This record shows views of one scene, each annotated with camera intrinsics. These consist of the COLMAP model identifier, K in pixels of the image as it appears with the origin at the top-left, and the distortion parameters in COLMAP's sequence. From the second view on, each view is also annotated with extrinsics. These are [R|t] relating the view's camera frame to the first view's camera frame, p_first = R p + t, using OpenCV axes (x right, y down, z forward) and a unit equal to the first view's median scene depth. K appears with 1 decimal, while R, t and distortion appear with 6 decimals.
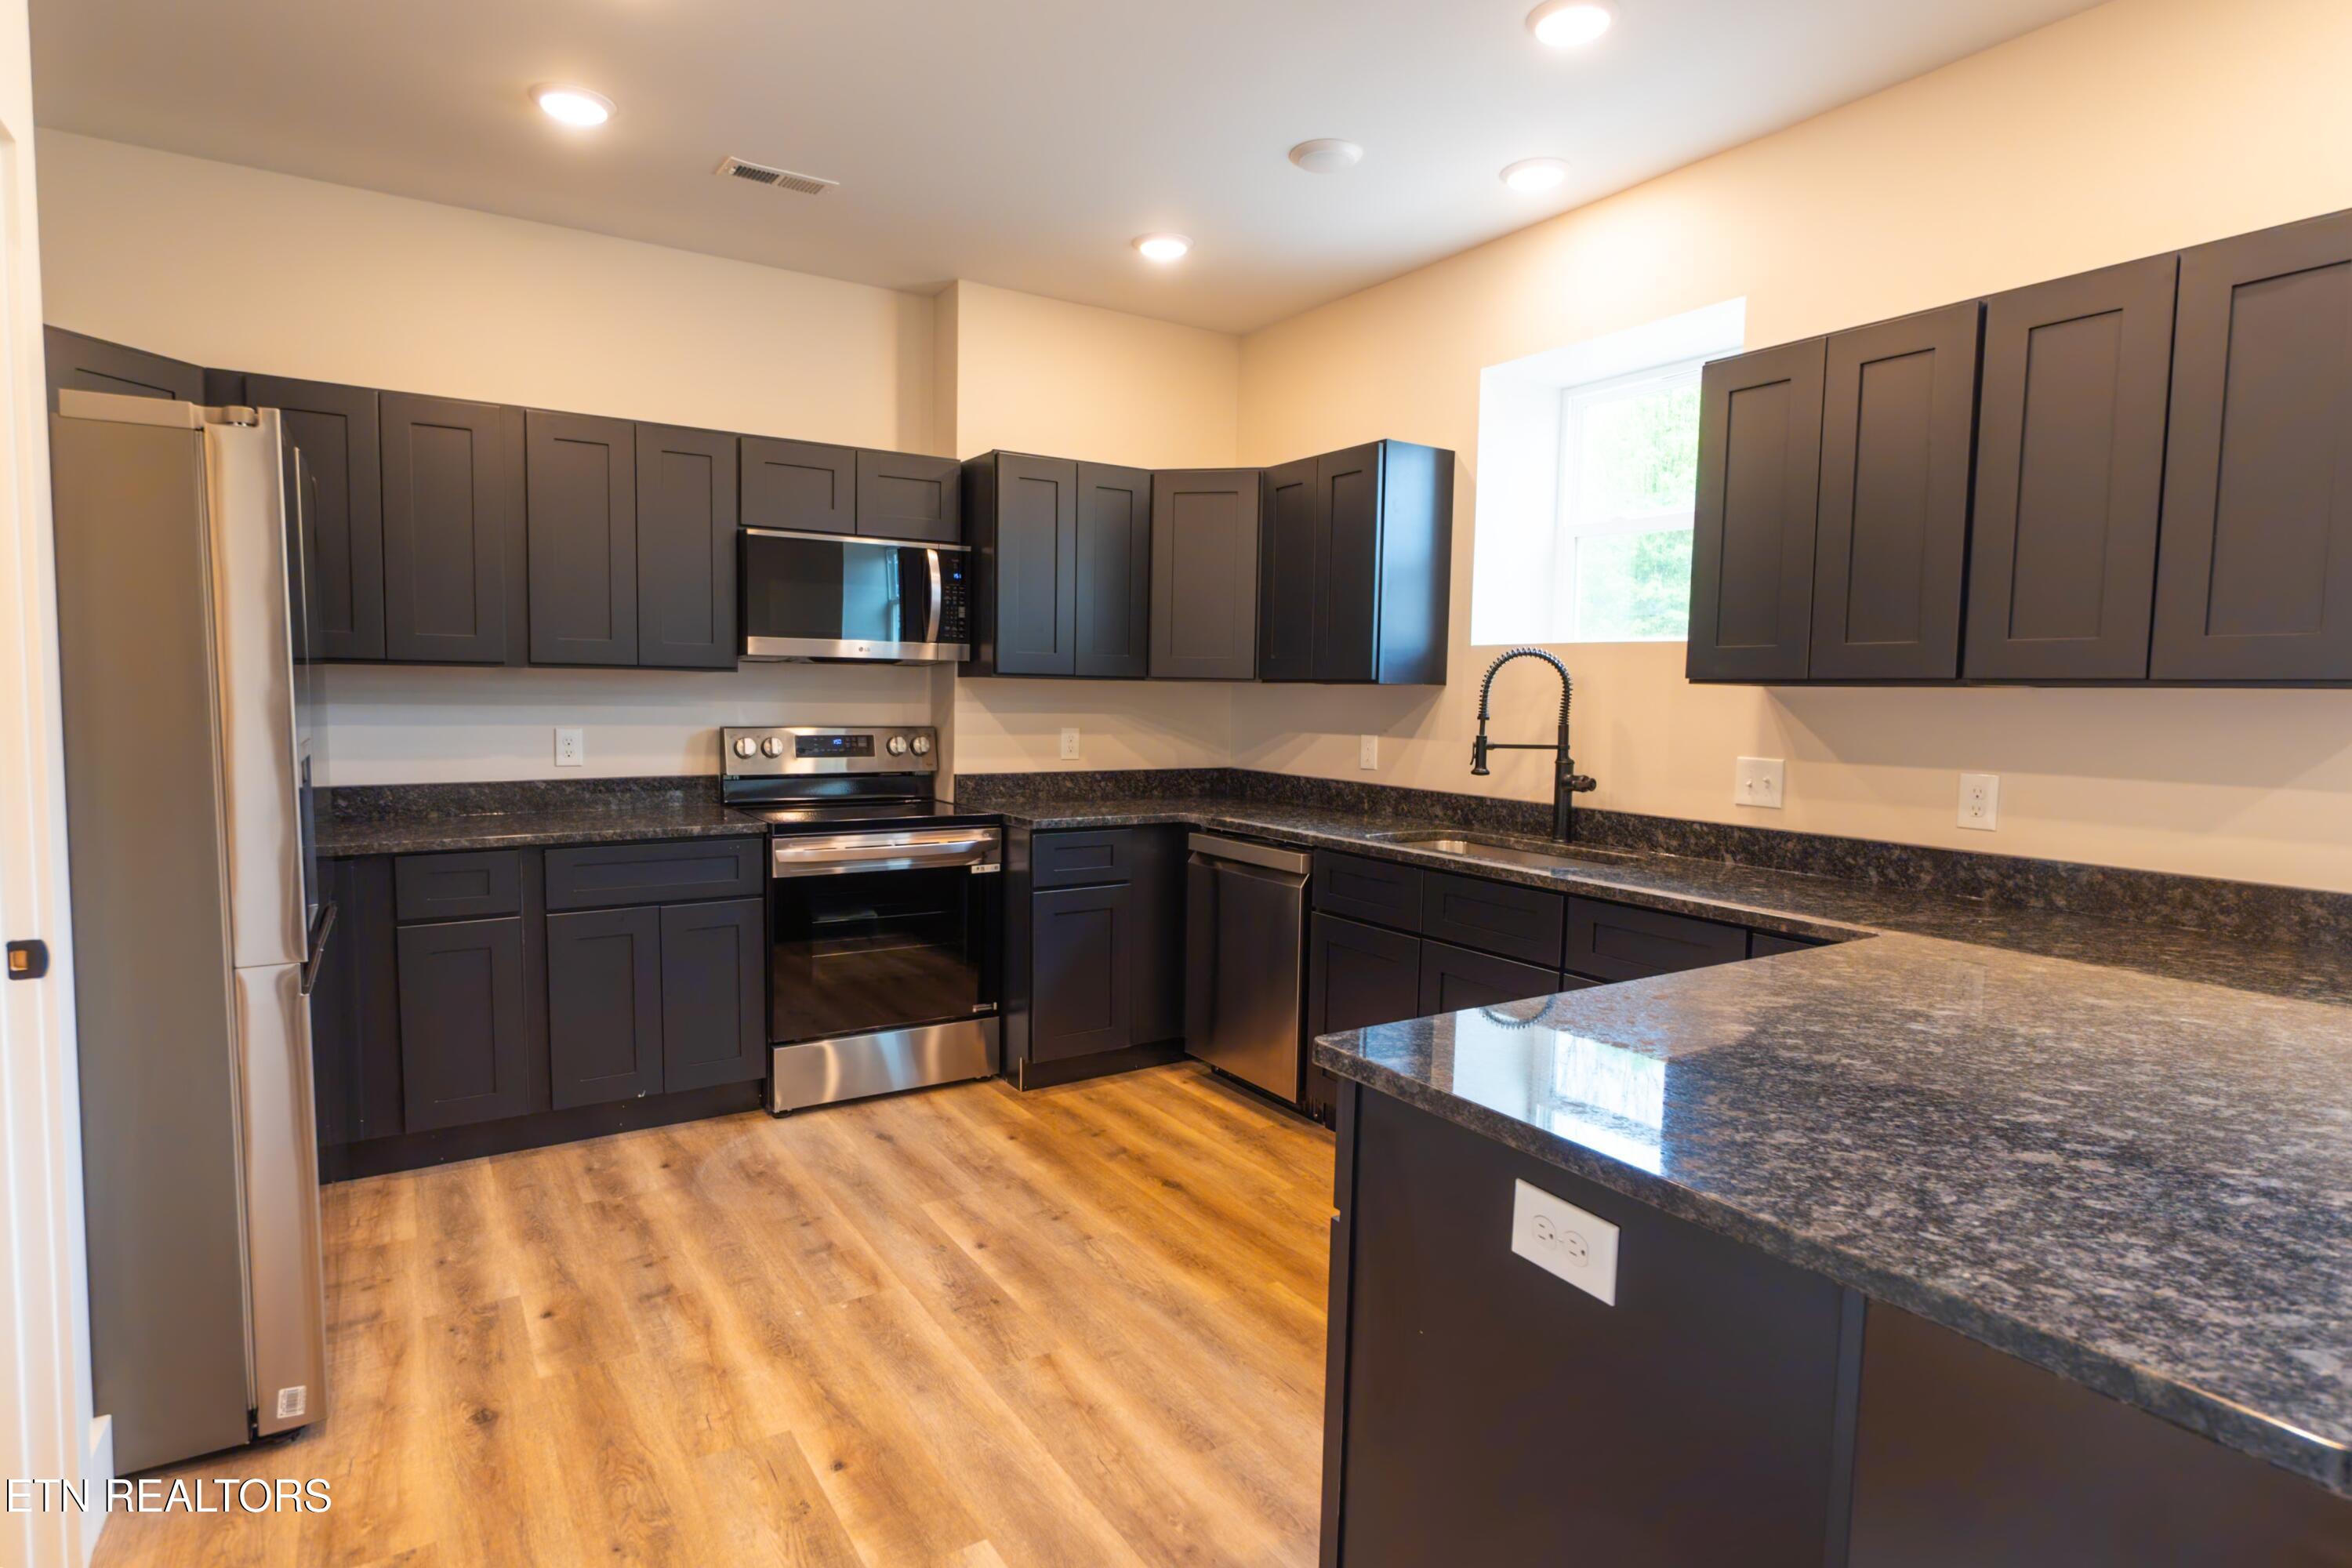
lens RADIAL K [[1339.1, 0, 1267.4], [0, 1339.1, 763.6], [0, 0, 1]] dist [-0.000379, 0.001013]
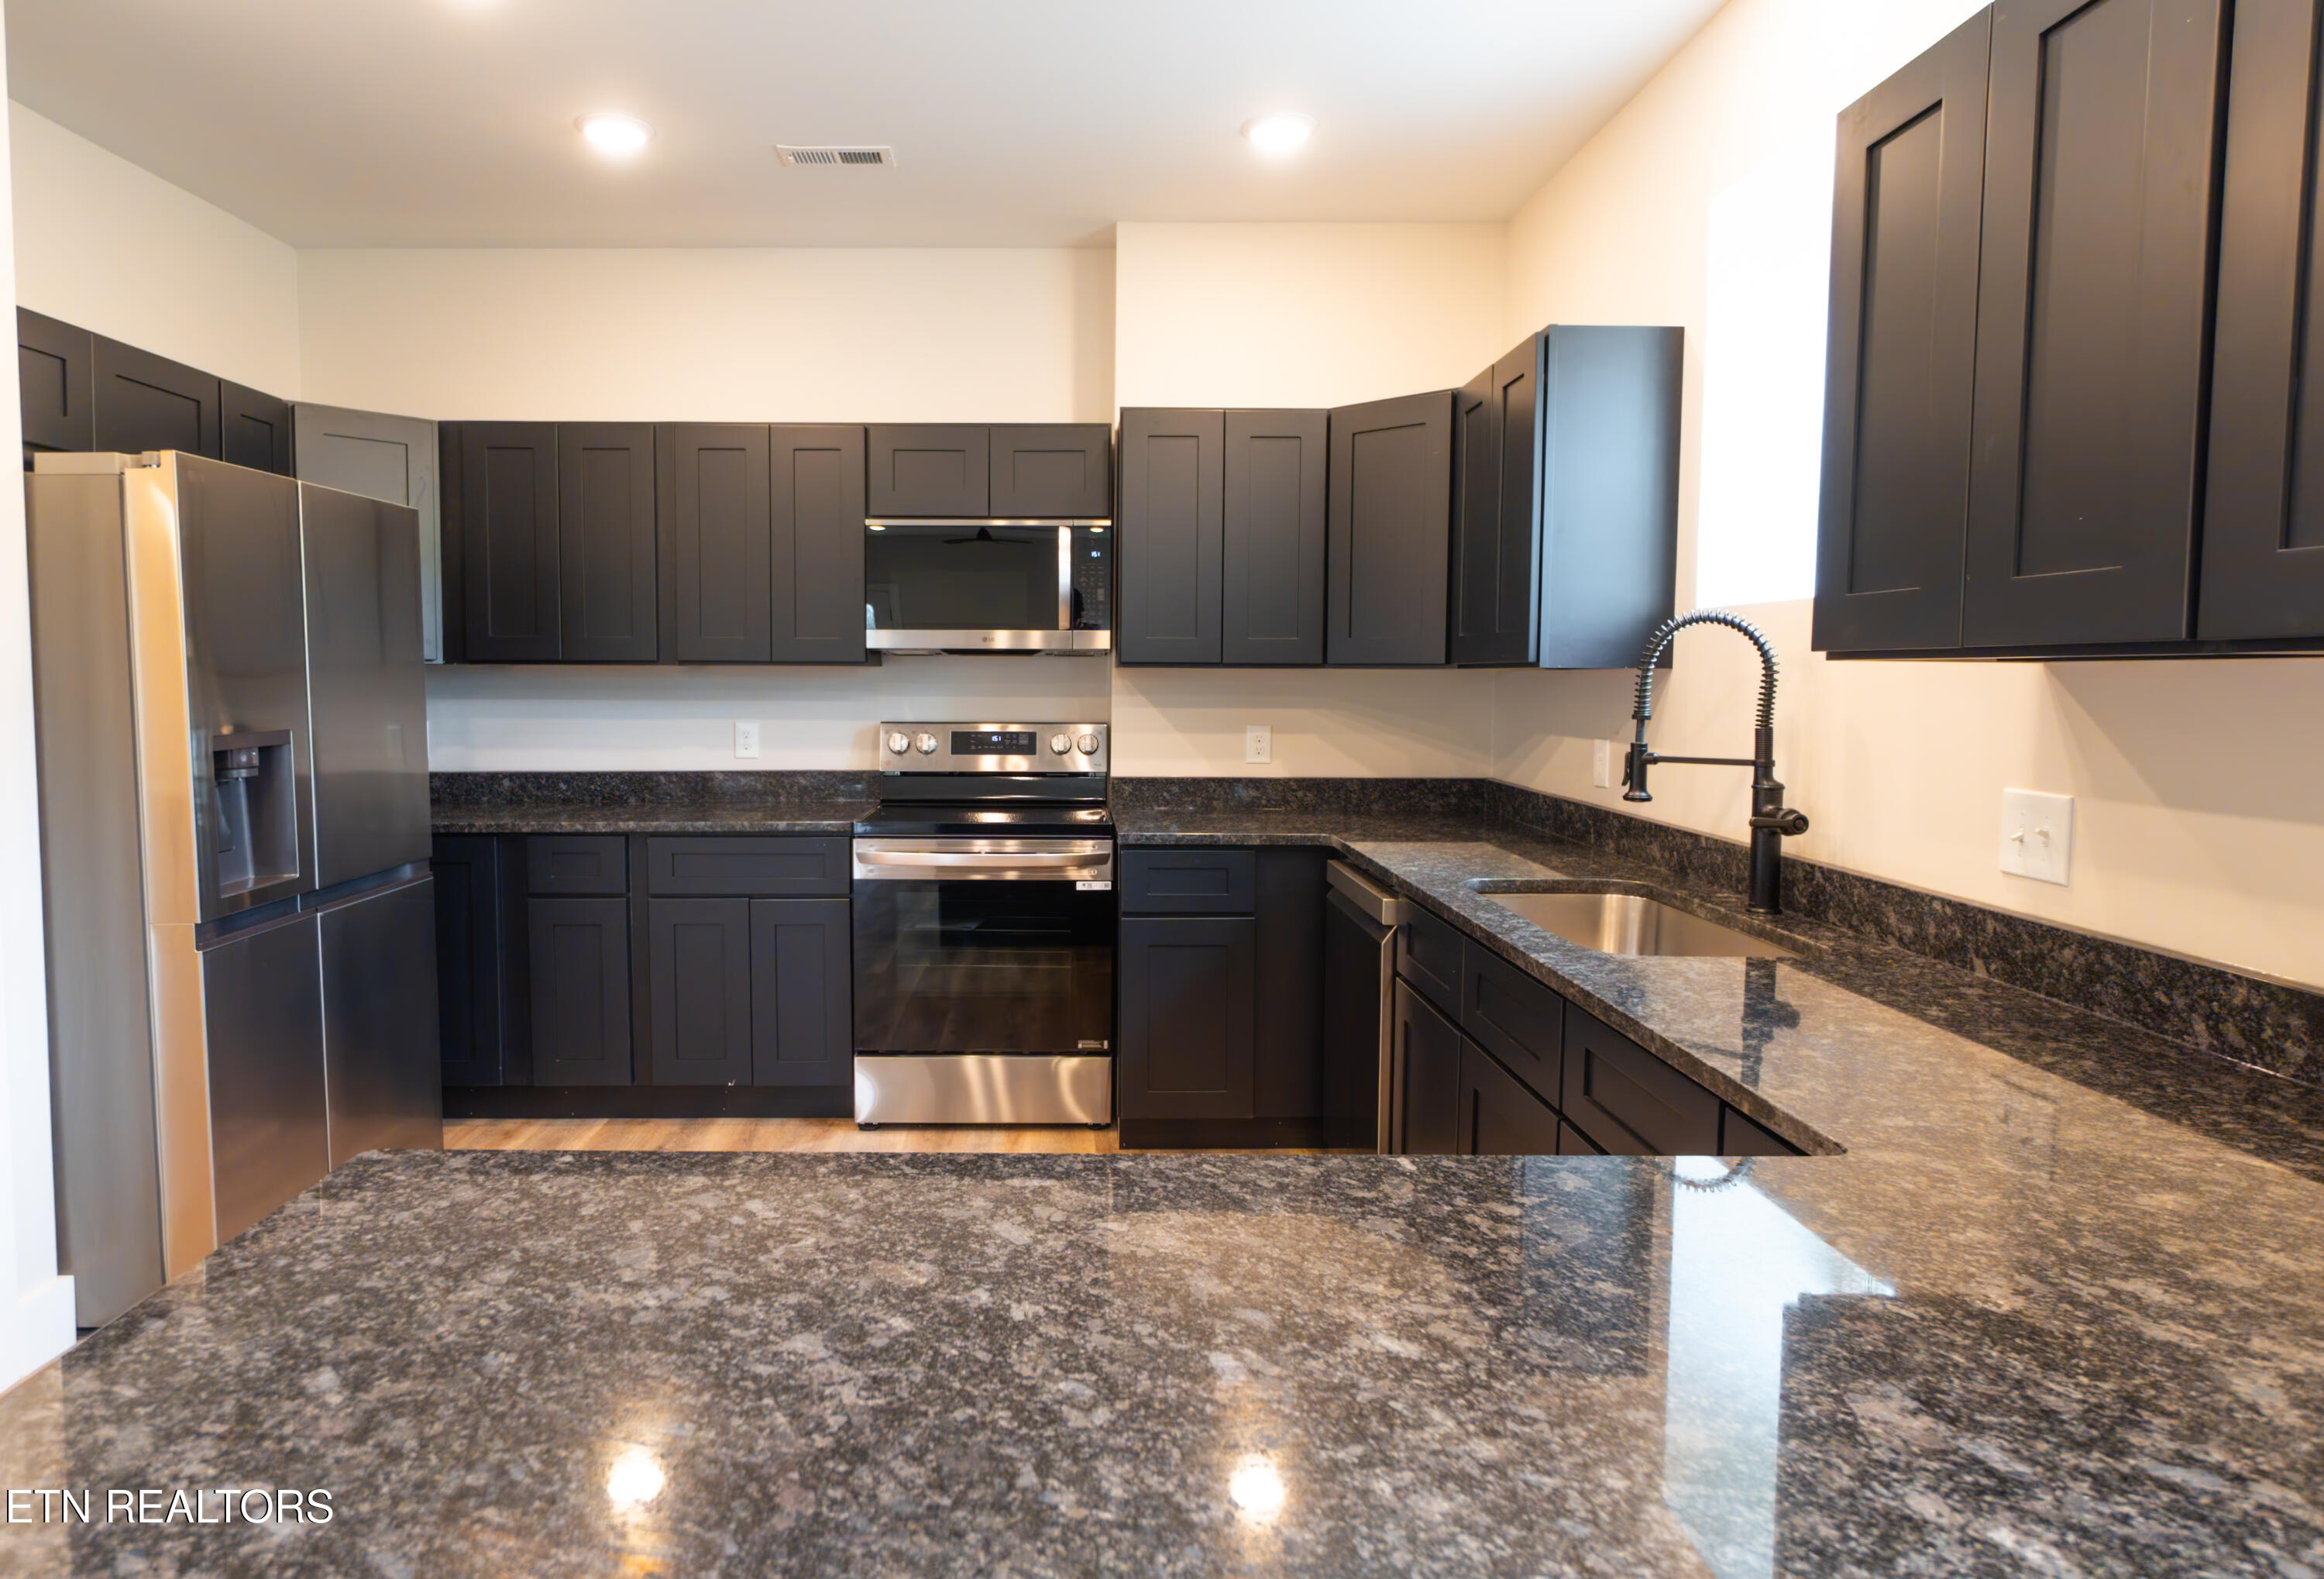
lens RADIAL K [[1423.8, 0, 1159.8], [0, 1423.8, 734.9], [0, 0, 1]] dist [0.005781, 0.001009]
pose [[0.808326, 0.012496, -0.588602, 0.387218], [-0.022258, 0.999709, -0.009343, -0.013065], [0.588314, 0.020654, 0.808369, 0.281104]]
